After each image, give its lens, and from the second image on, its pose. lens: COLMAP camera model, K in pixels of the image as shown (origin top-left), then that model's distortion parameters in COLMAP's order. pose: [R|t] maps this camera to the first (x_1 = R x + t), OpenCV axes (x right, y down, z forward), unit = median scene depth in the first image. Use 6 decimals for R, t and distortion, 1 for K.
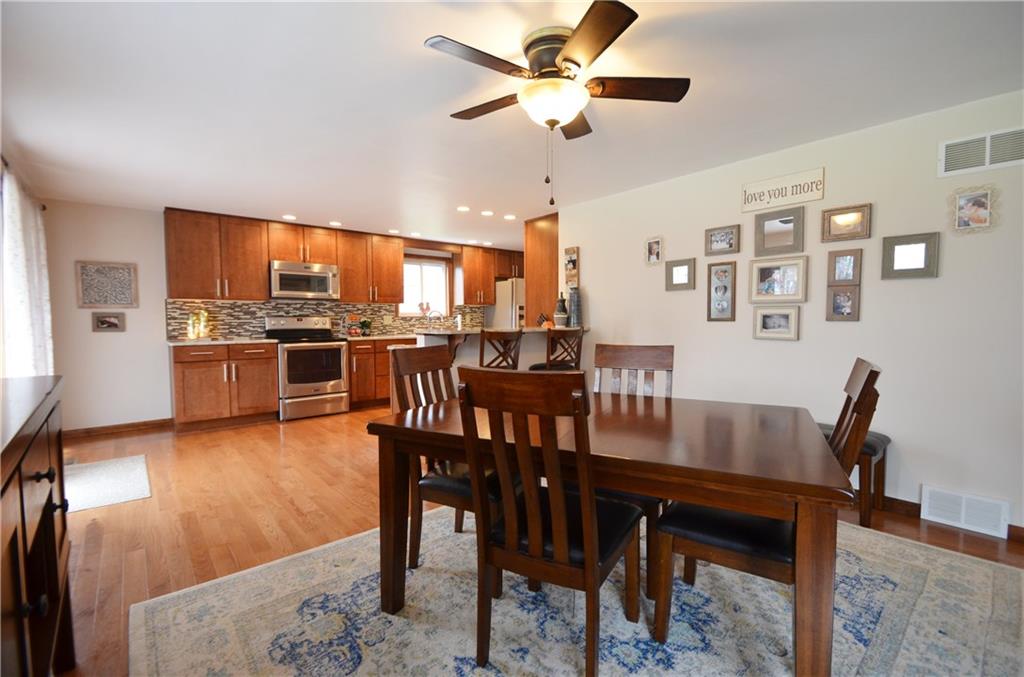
lens RADIAL K [[456.7, 0, 513.8], [0, 456.7, 337.8], [0, 0, 1]] dist [-0.012468, -0.001749]
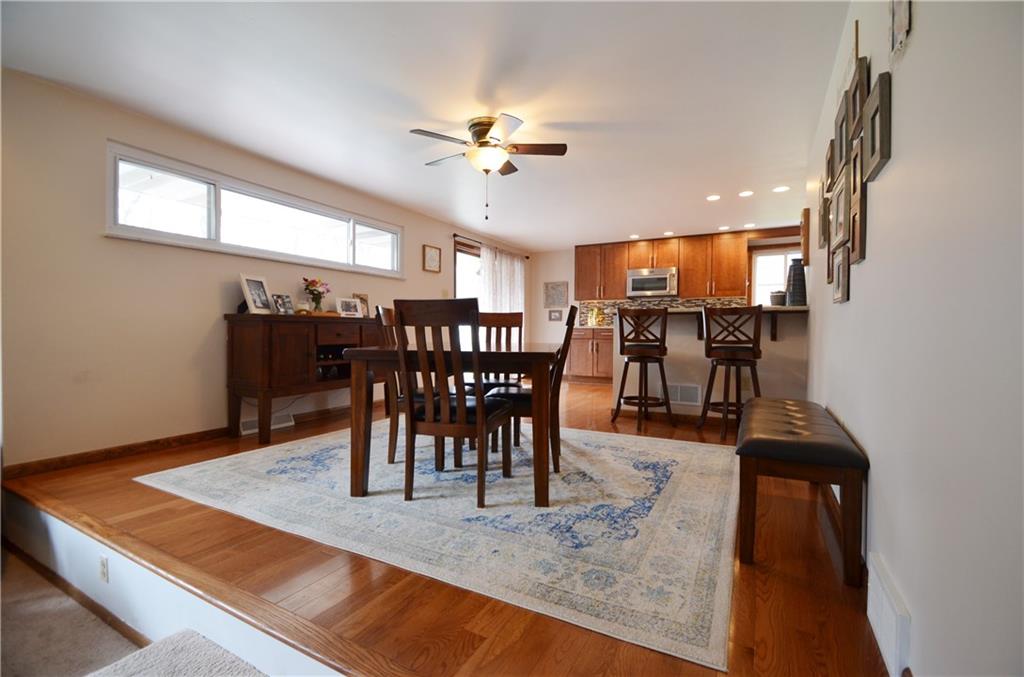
lens RADIAL K [[456.7, 0, 512.7], [0, 456.7, 338.8], [0, 0, 1]] dist [-0.012468, -0.001749]
pose [[0.325451, 0.019506, -0.945358, 0.716324], [-0.049469, 0.998769, 0.003578, 0.055554], [0.944264, 0.045602, 0.326016, 0.241139]]
